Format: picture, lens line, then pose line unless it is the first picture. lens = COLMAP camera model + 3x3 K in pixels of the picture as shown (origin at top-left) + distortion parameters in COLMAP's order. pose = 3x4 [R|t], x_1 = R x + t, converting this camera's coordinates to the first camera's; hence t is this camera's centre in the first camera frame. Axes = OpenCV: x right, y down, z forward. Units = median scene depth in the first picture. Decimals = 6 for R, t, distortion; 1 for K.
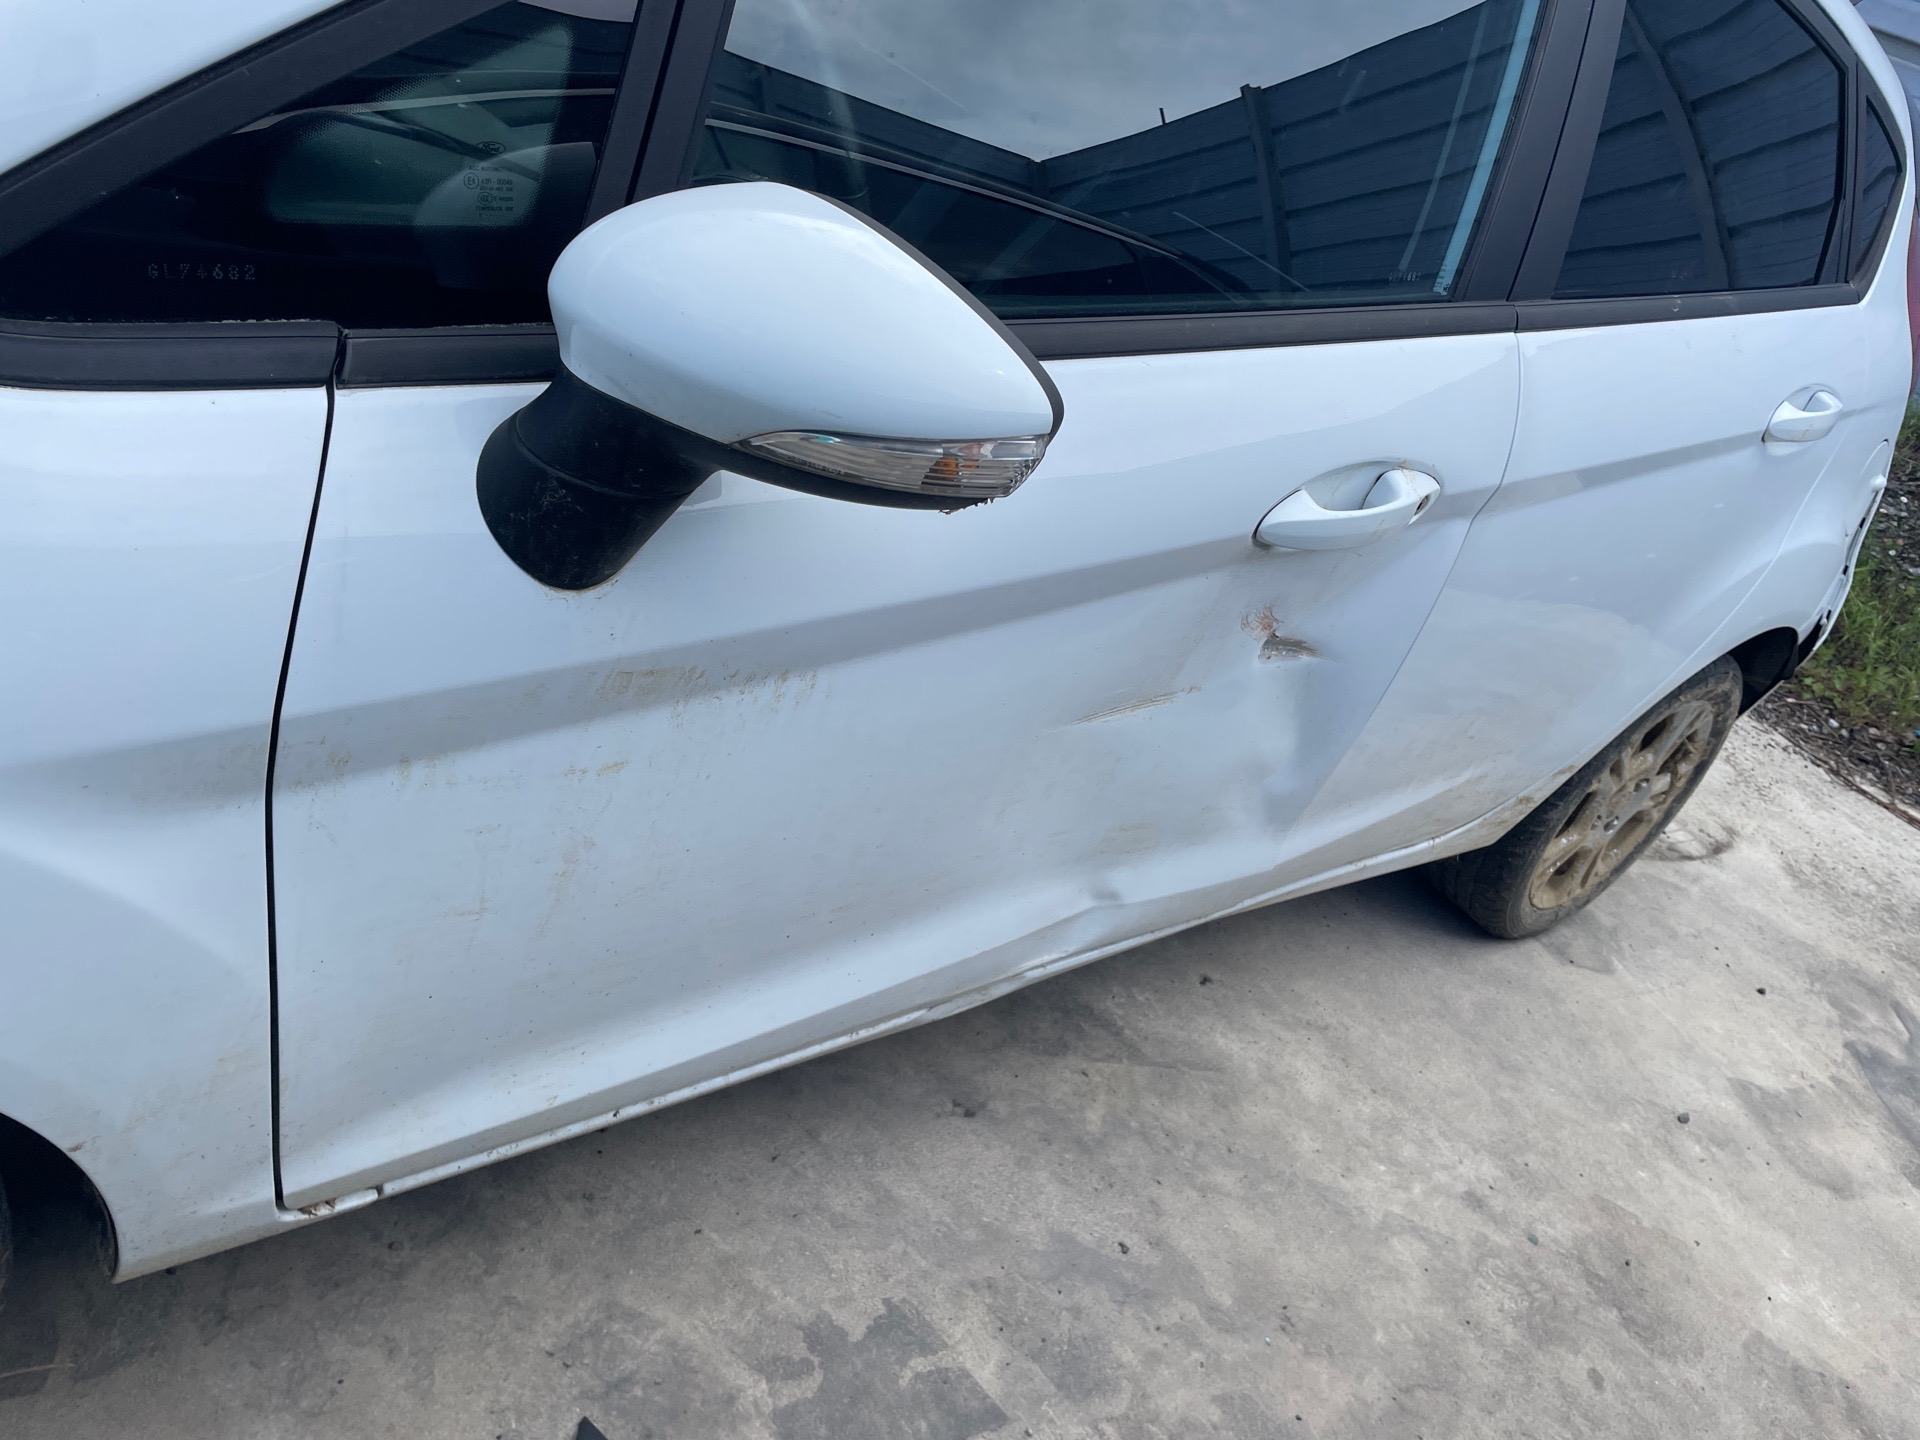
lens RADIAL K [[1457.9, 0, 965.0], [0, 1457.9, 730.2], [0, 0, 1]] dist [0.083426, -0.108984]
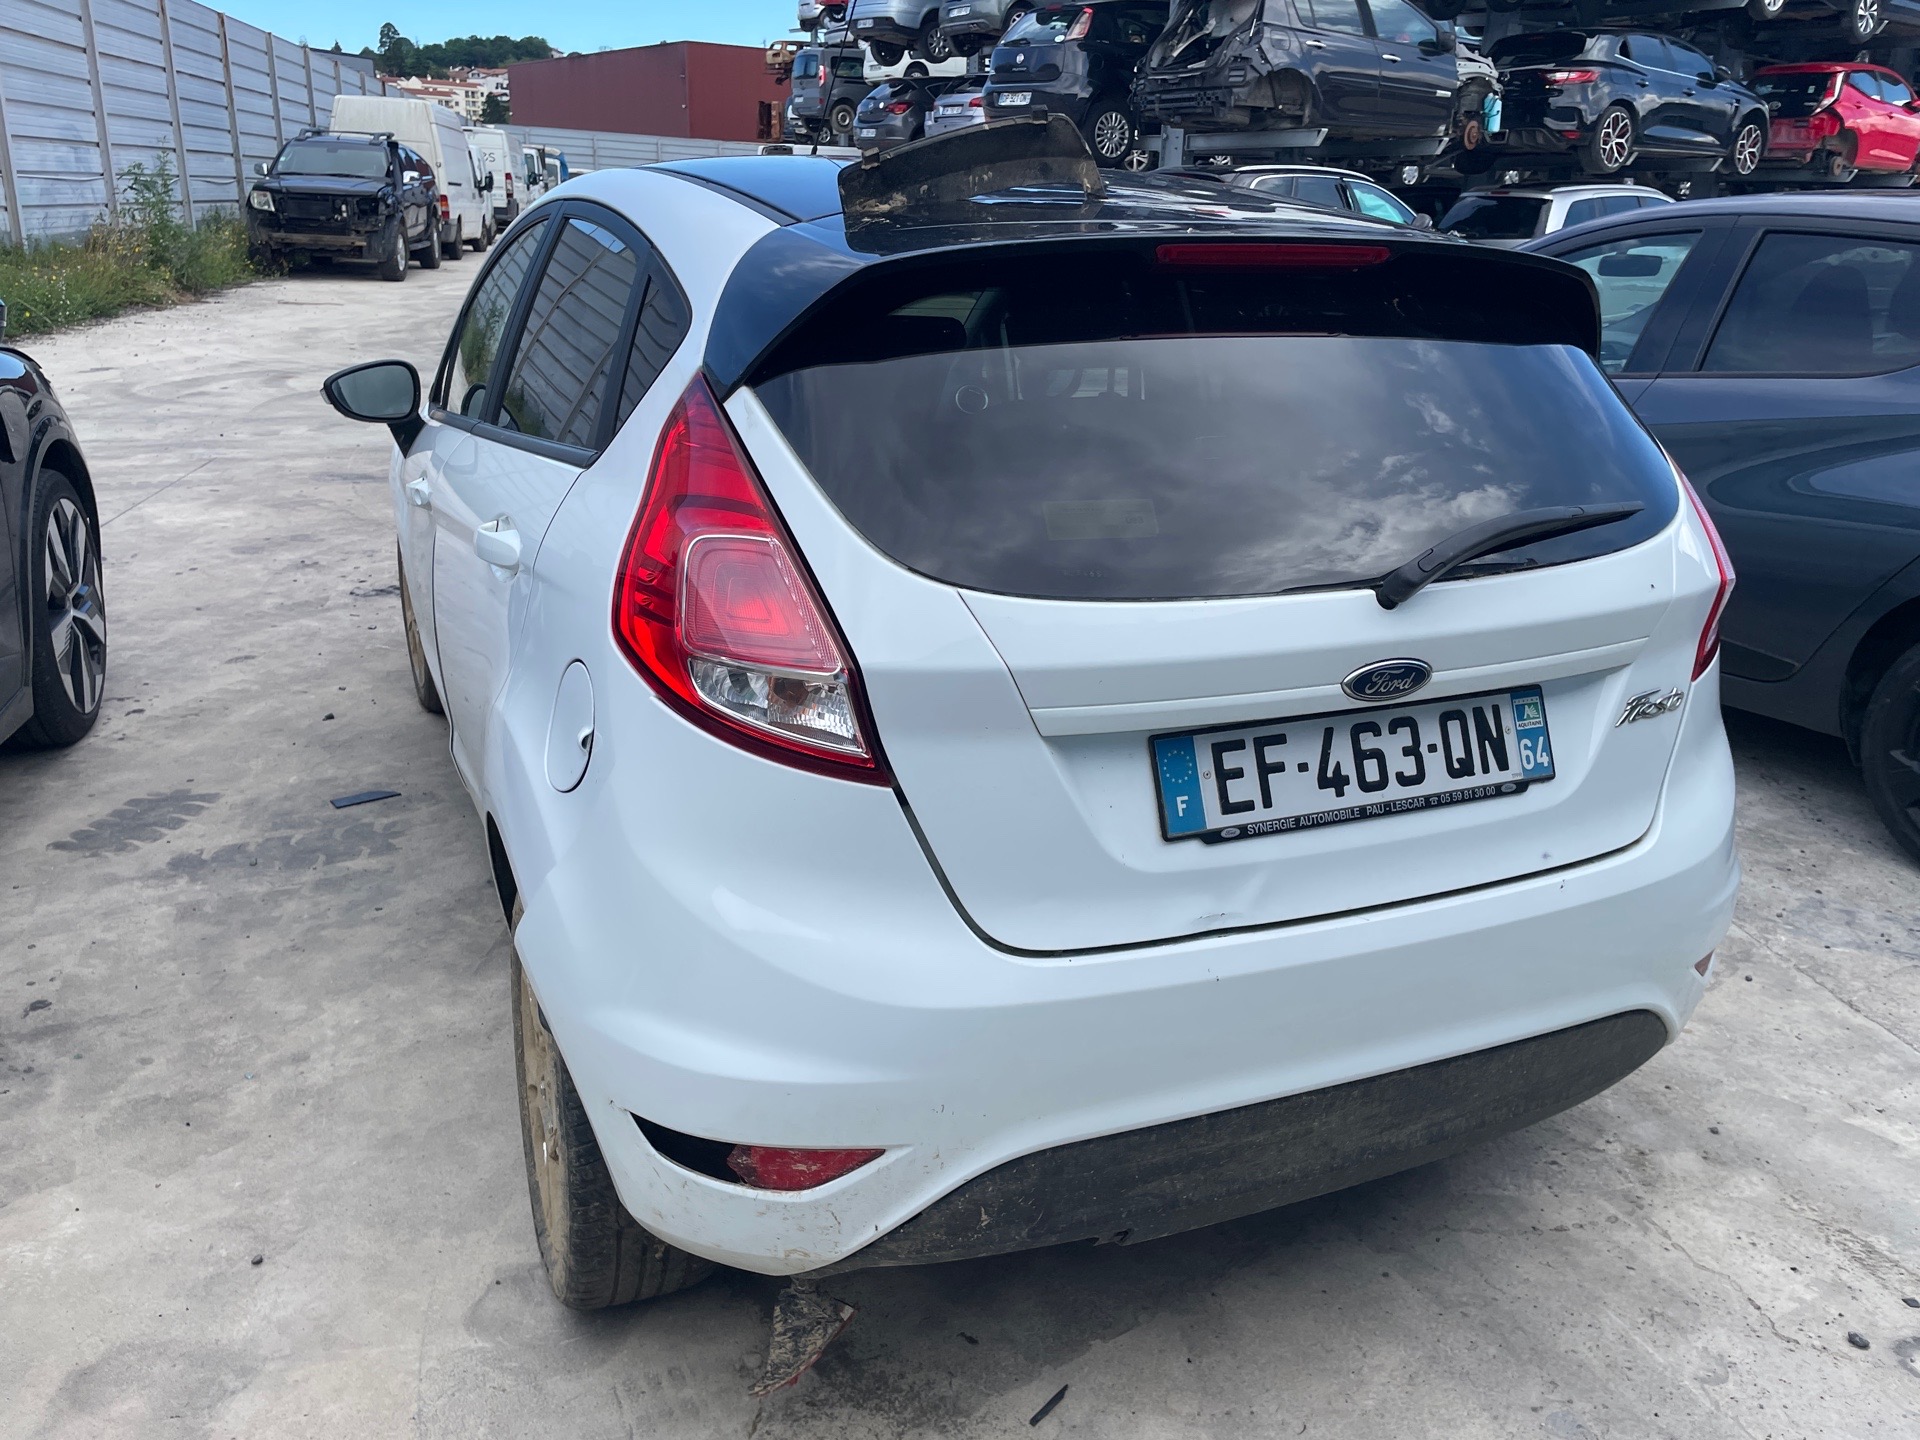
lens RADIAL K [[1459.7, 0, 982.2], [0, 1459.7, 704.7], [0, 0, 1]] dist [0.087604, -0.119483]
pose [[-0.222445, -0.033850, -0.974357, 1.496783], [-0.610777, 0.783811, 0.112210, -0.444189], [0.759914, 0.620076, -0.195030, 1.515869]]
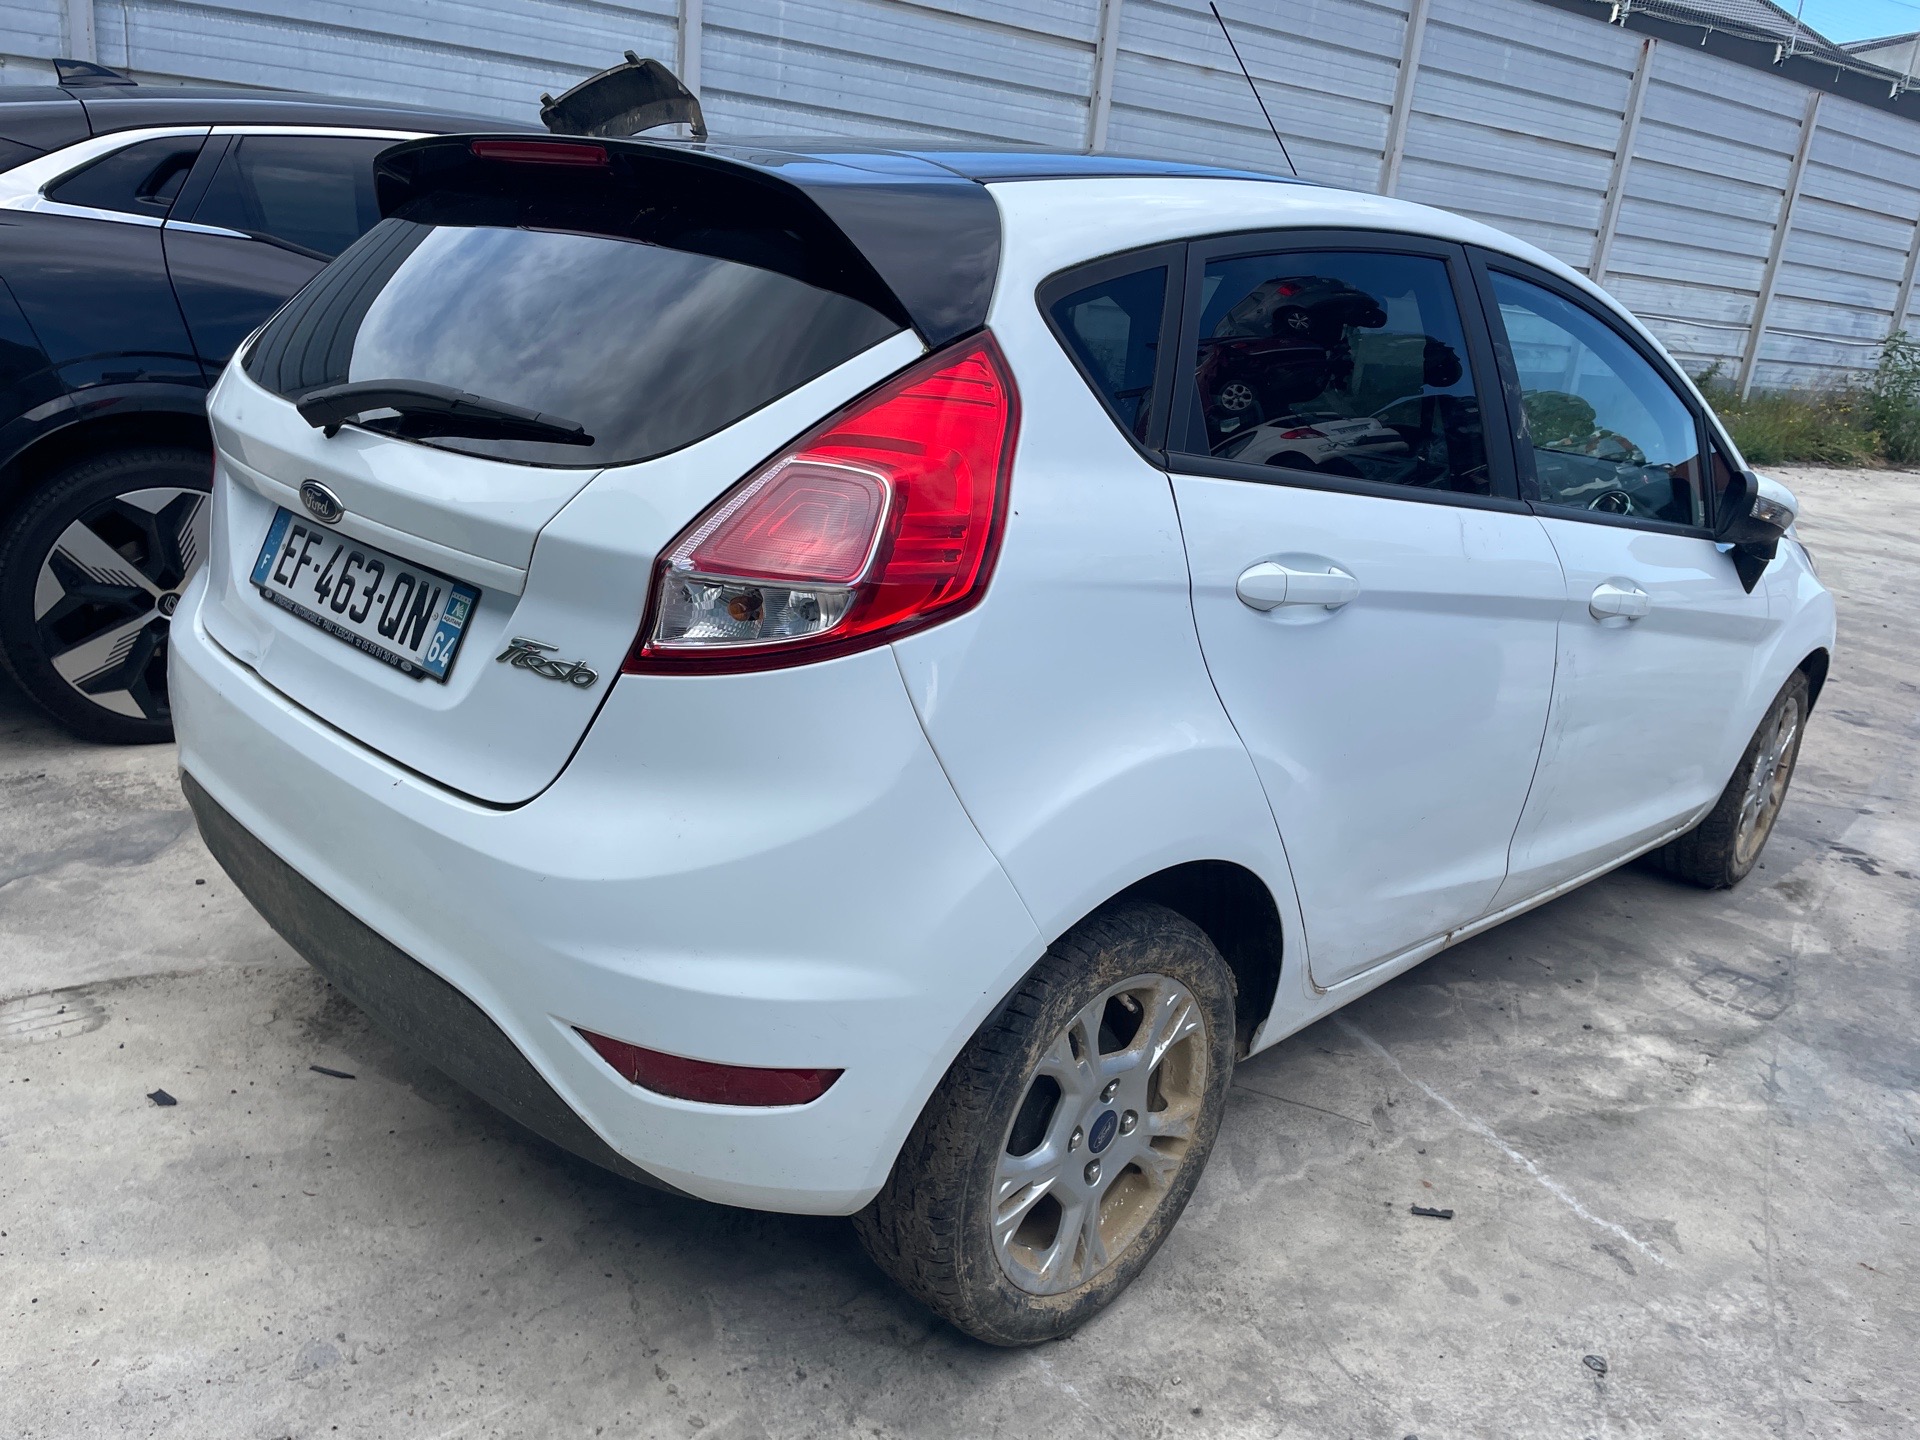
lens RADIAL K [[1457.9, 0, 965.0], [0, 1457.9, 730.2], [0, 0, 1]] dist [0.083426, -0.108984]
pose [[-0.895710, -0.370586, -0.245701, 0.473986], [-0.428678, 0.573013, 0.698492, -1.225458], [-0.118062, 0.730973, -0.672116, 2.186482]]
